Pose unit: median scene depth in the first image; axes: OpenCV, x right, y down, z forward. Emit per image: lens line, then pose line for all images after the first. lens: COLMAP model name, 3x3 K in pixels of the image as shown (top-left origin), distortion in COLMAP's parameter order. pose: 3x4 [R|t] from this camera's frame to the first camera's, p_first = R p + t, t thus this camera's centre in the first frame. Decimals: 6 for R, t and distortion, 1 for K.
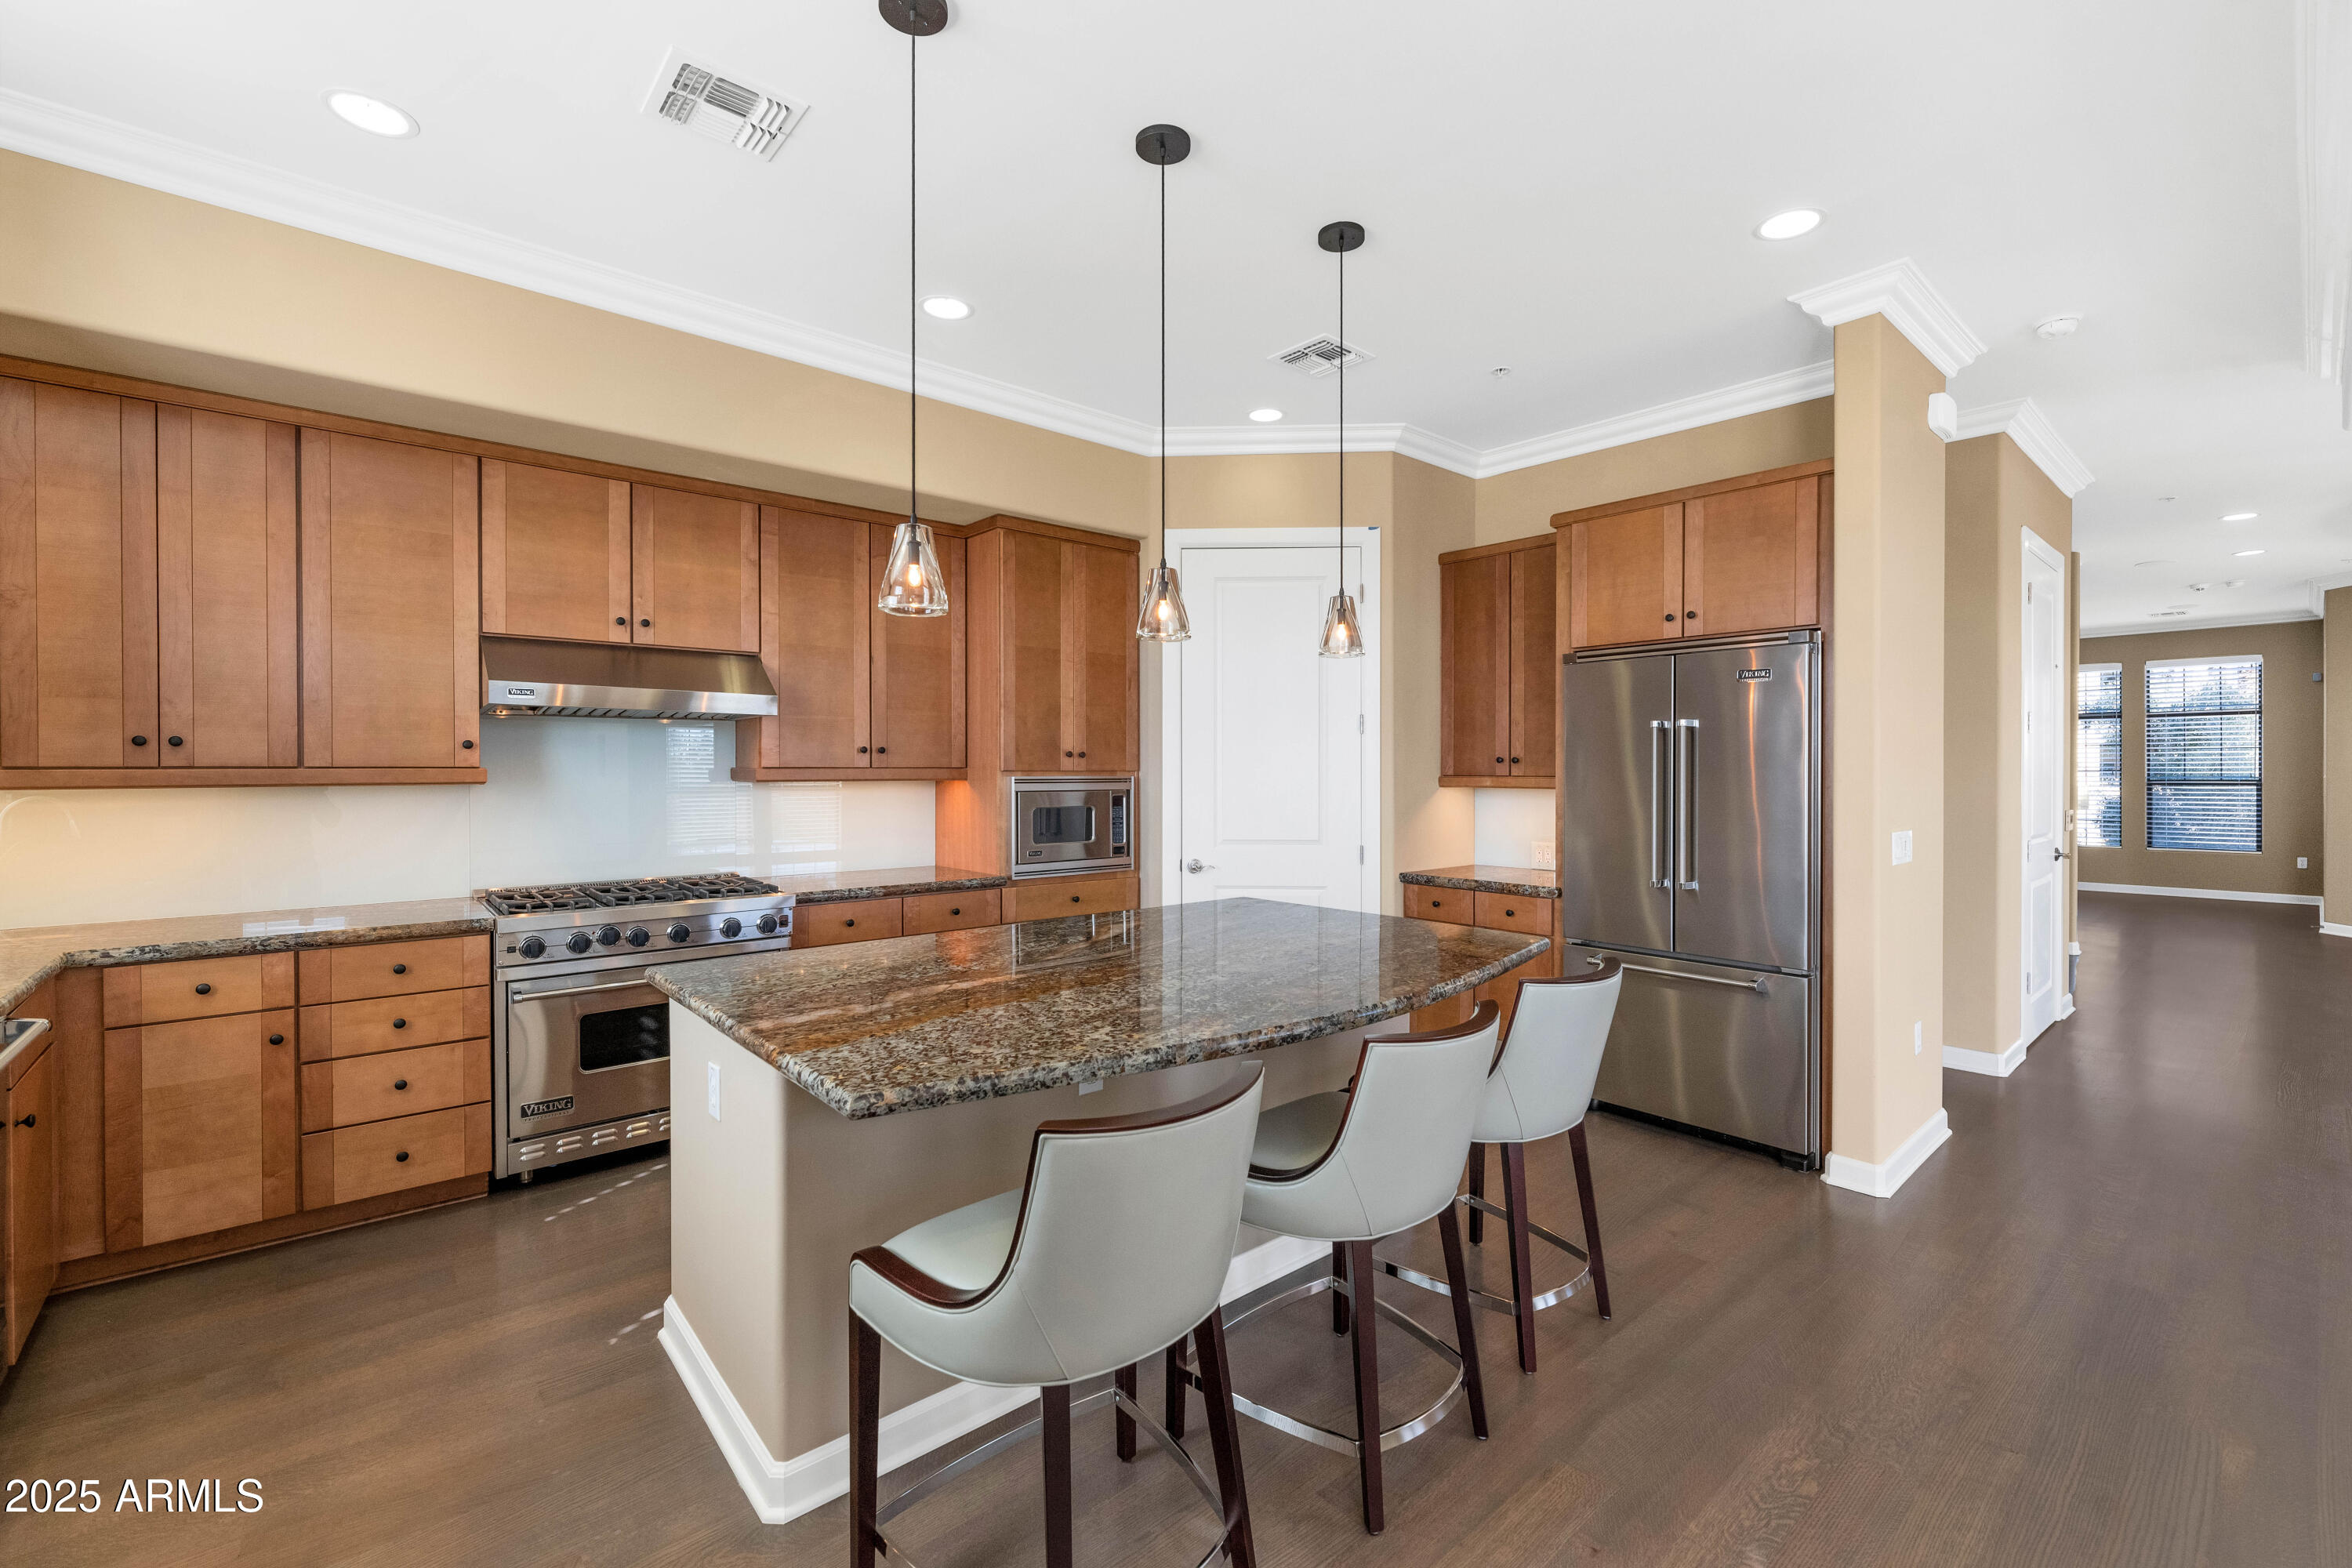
lens RADIAL K [[1008.8, 0, 1172.4], [0, 1008.8, 779.5], [0, 0, 1]] dist [0.000150, -0.000004]
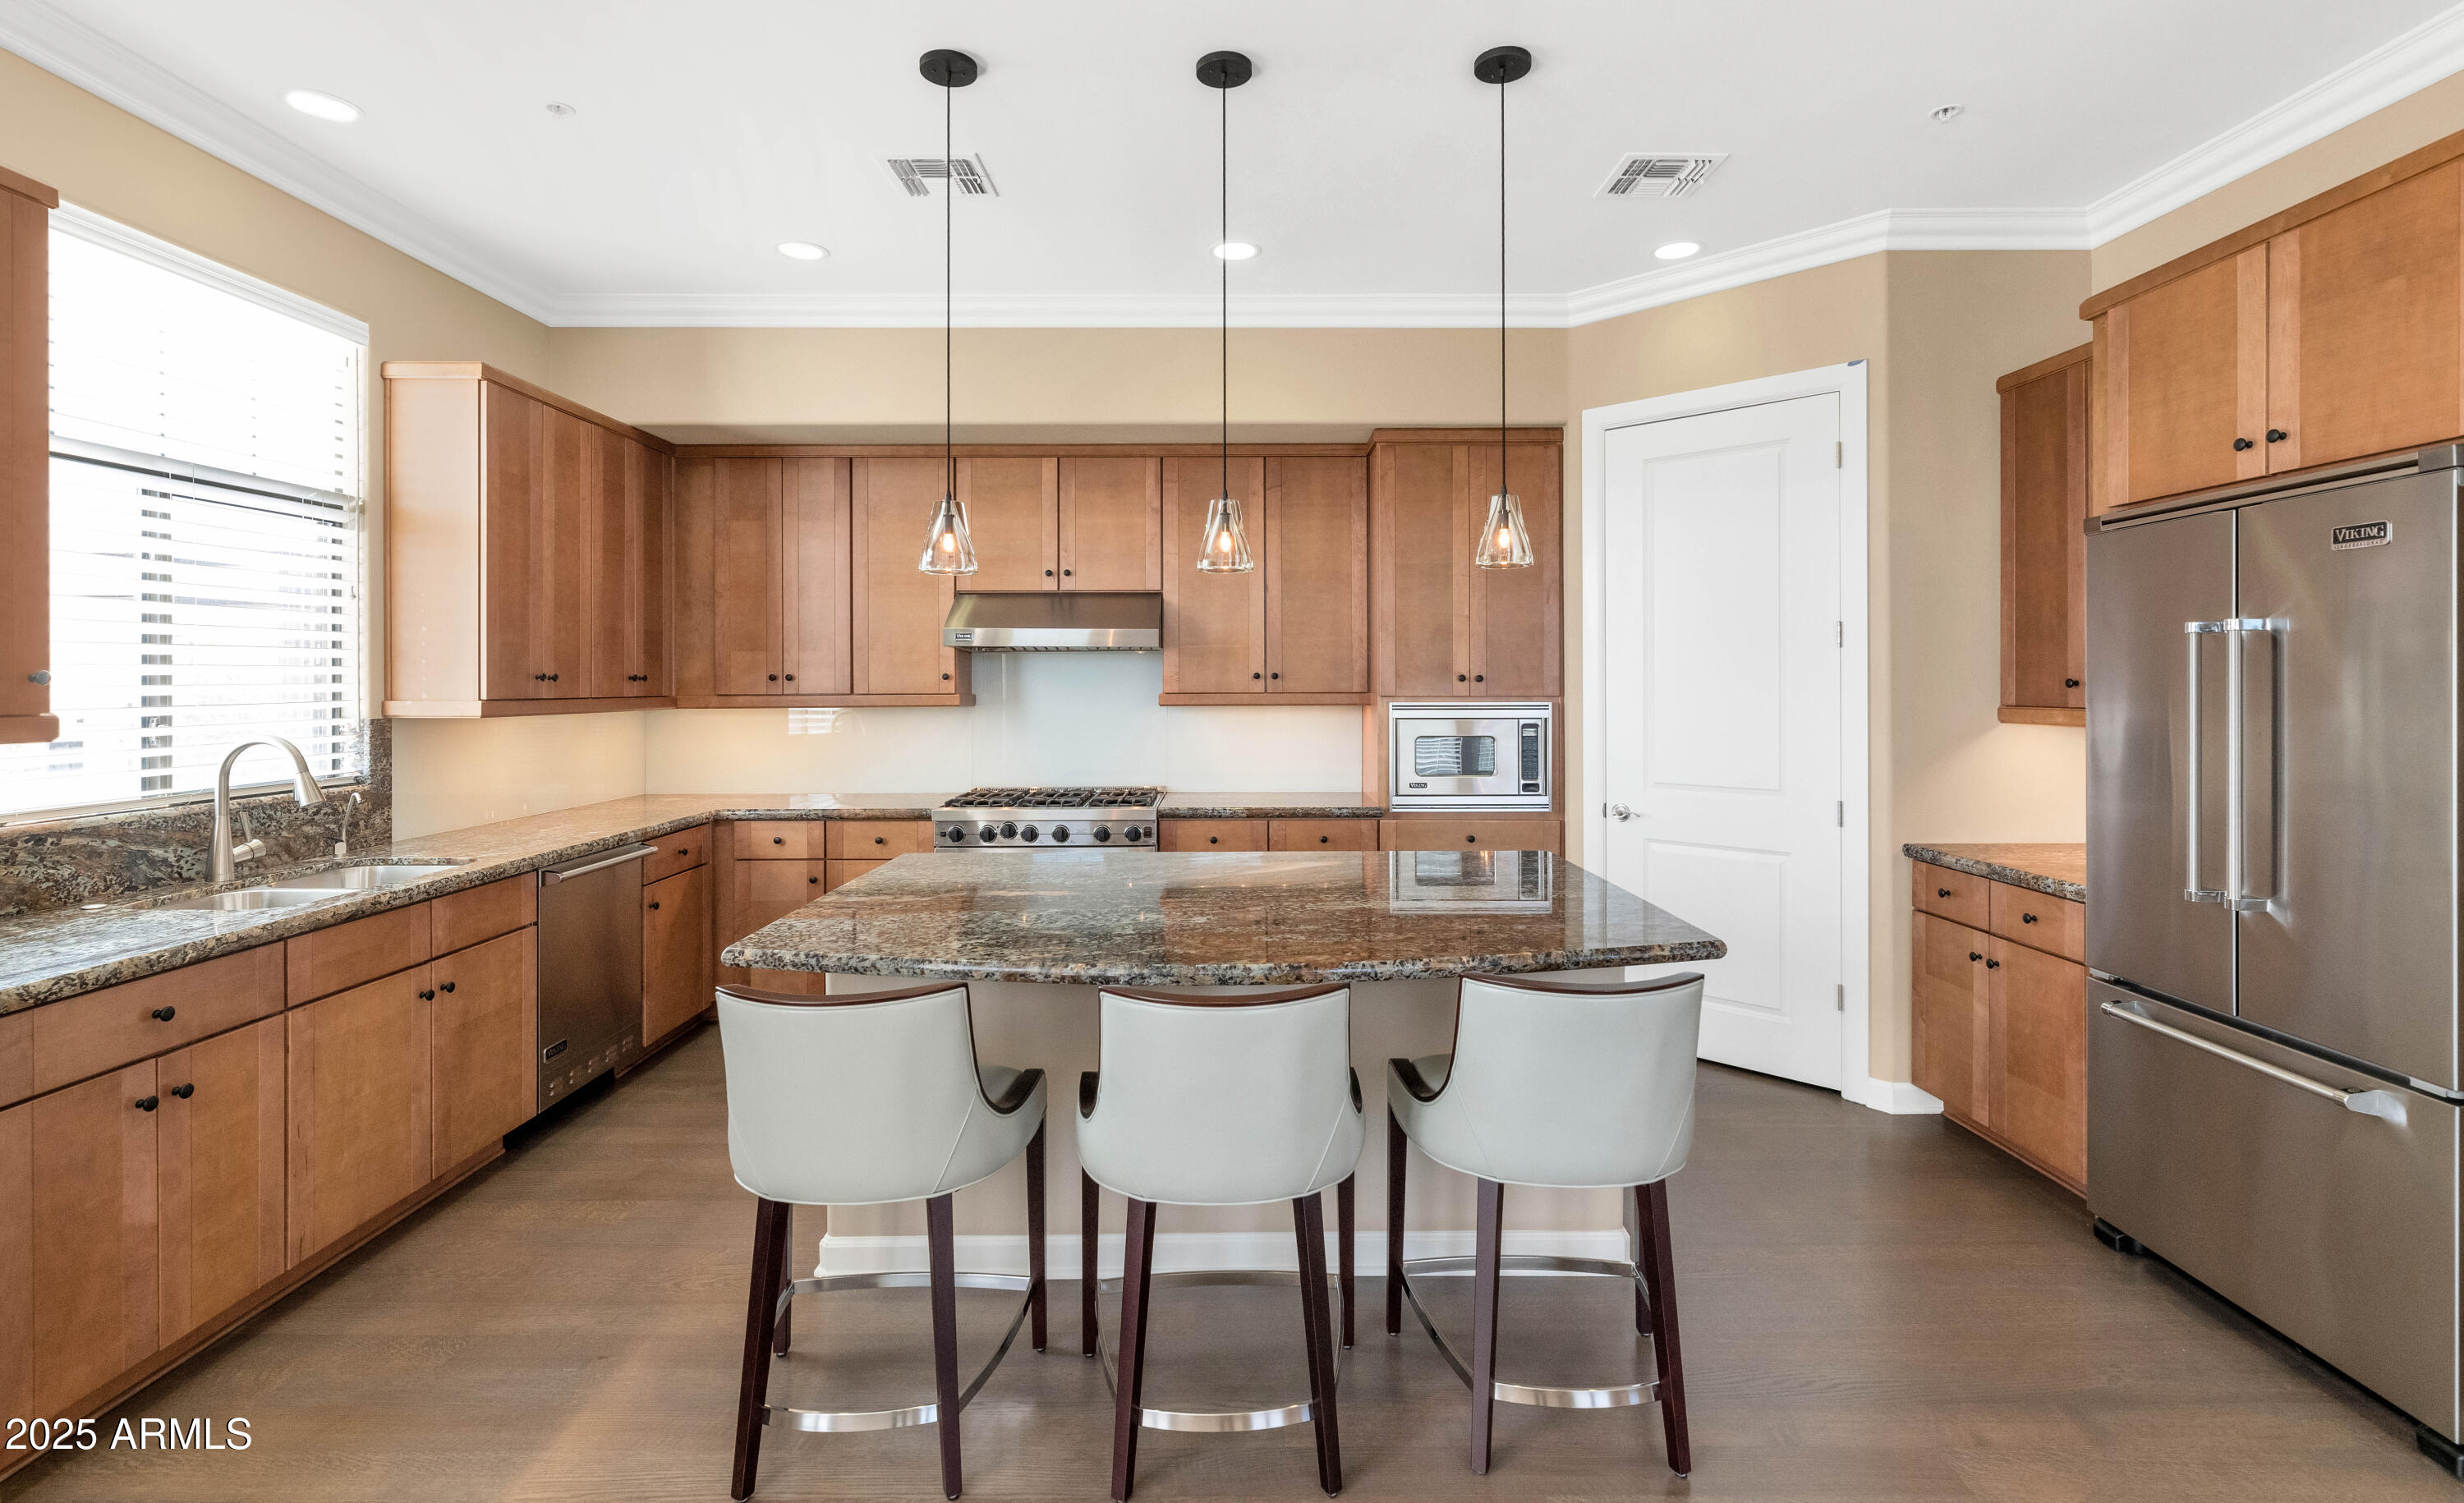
lens RADIAL K [[1121.4, 0, 1226.5], [0, 1121.4, 685.5], [0, 0, 1]] dist [-0.000335, 0.000028]
pose [[0.749395, -0.000334, -0.662123, 0.479989], [-0.003612, 0.999983, -0.004593, -0.015446], [0.662113, 0.005833, 0.749381, 0.123255]]
